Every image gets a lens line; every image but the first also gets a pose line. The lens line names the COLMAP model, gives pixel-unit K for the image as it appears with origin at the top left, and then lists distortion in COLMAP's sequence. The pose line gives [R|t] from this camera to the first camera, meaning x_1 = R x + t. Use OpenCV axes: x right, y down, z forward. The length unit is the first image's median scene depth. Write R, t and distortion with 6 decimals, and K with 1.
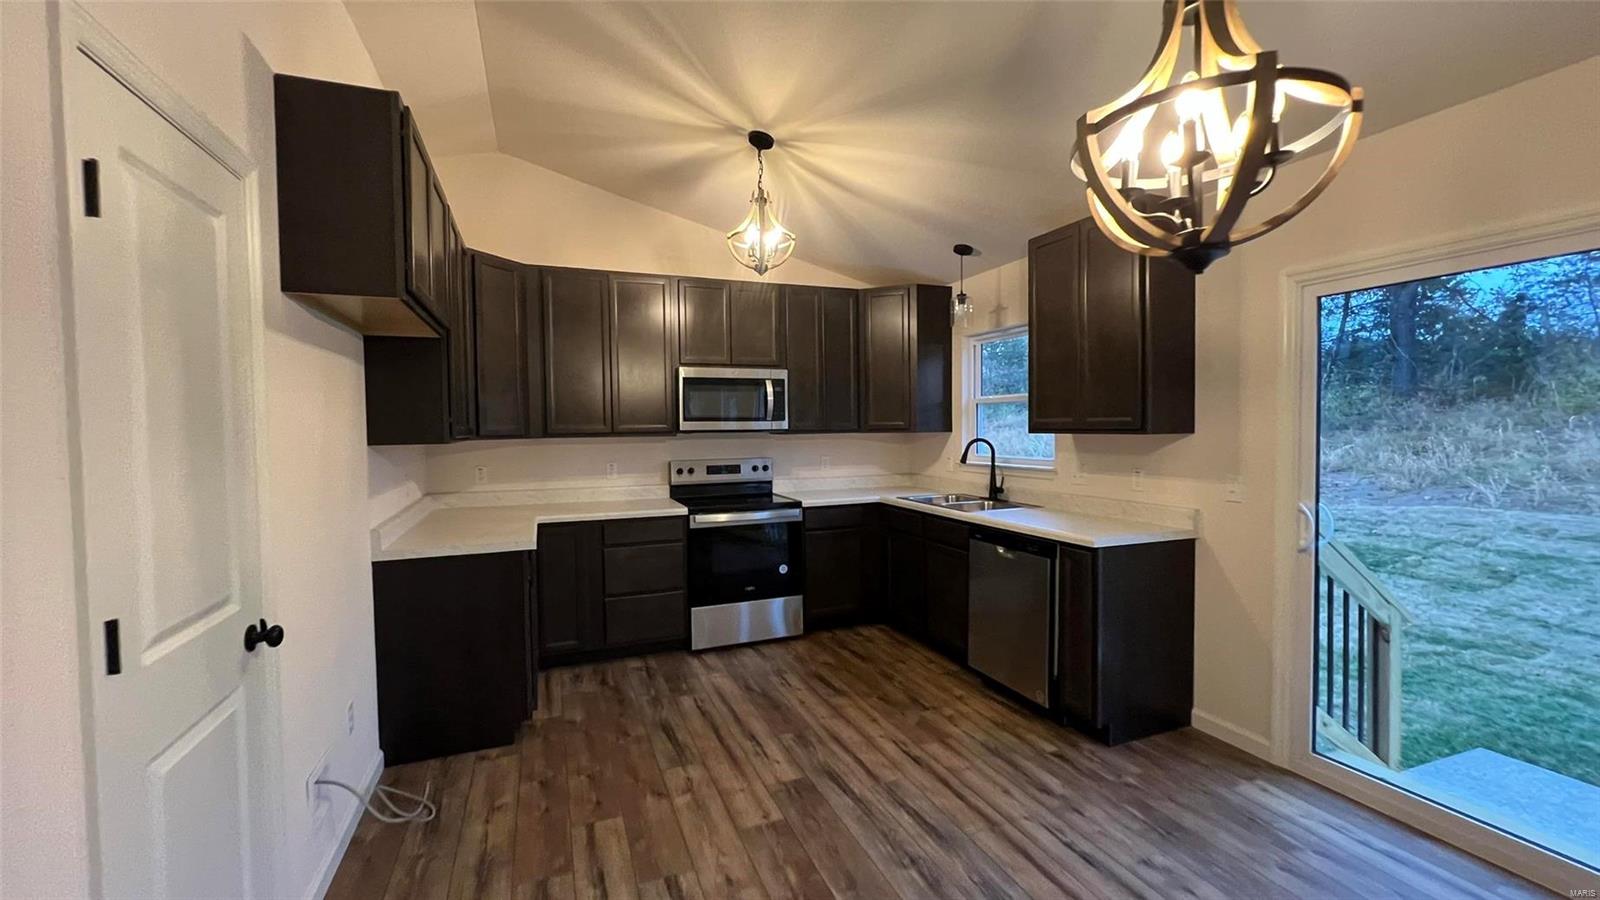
lens RADIAL K [[641.4, 0, 796.4], [0, 641.4, 448.9], [0, 0, 1]] dist [-0.004324, -0.000150]
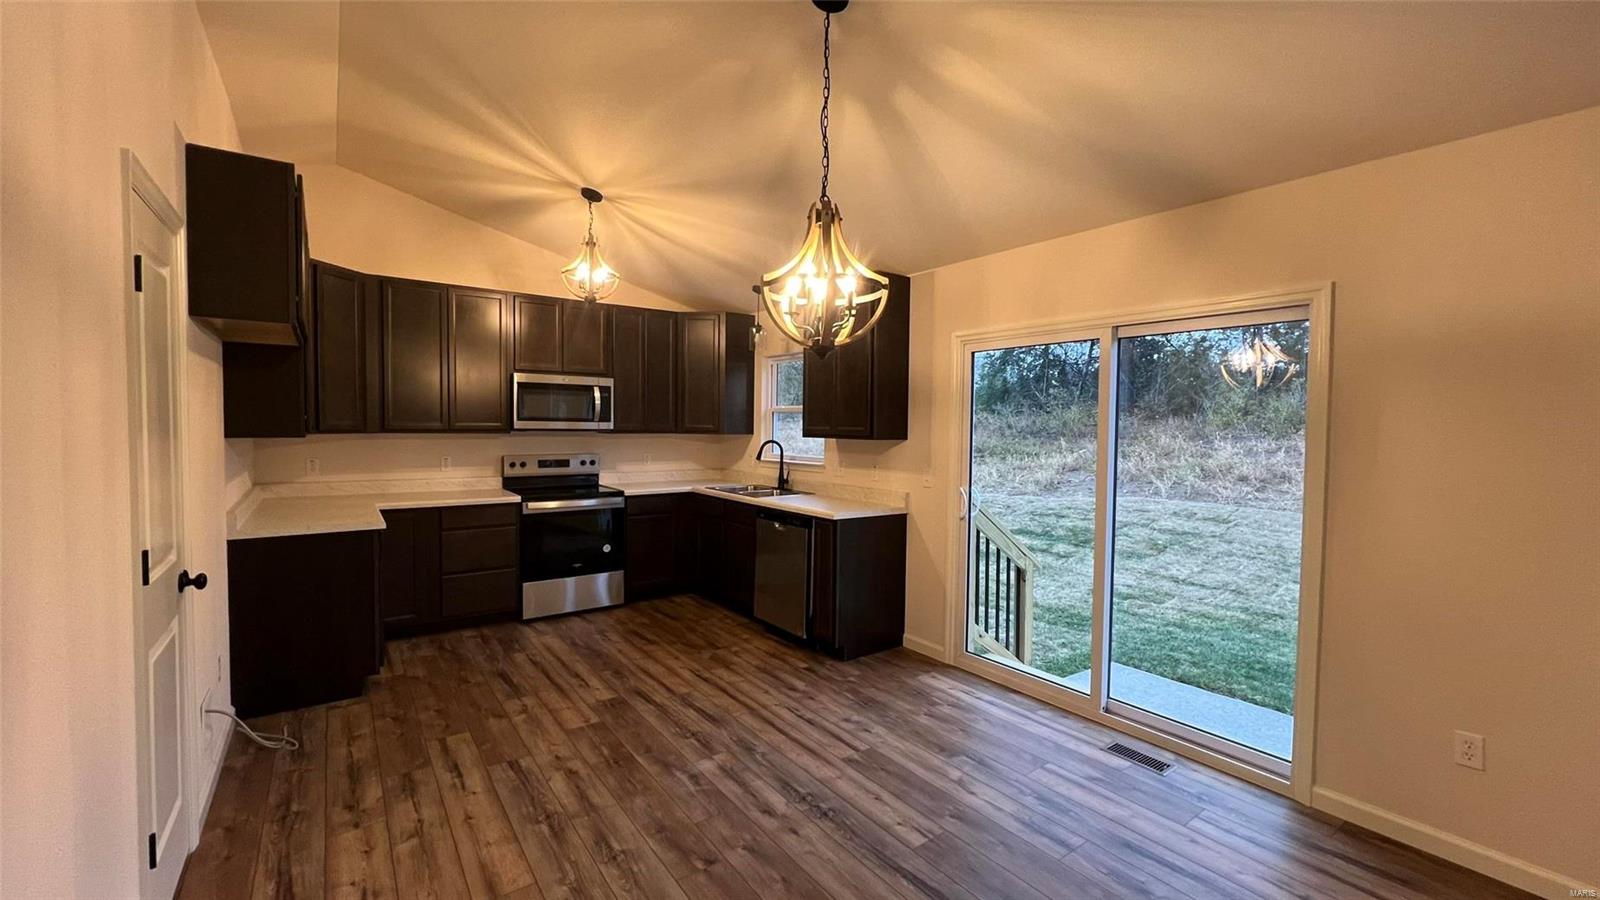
lens RADIAL K [[641.4, 0, 796.4], [0, 641.4, 448.9], [0, 0, 1]] dist [-0.004324, -0.000150]
pose [[0.967769, 0.014067, 0.251445, 0.021795], [-0.014656, 0.999892, 0.000471, -0.000899], [-0.251412, -0.004141, 0.967871, -0.277655]]
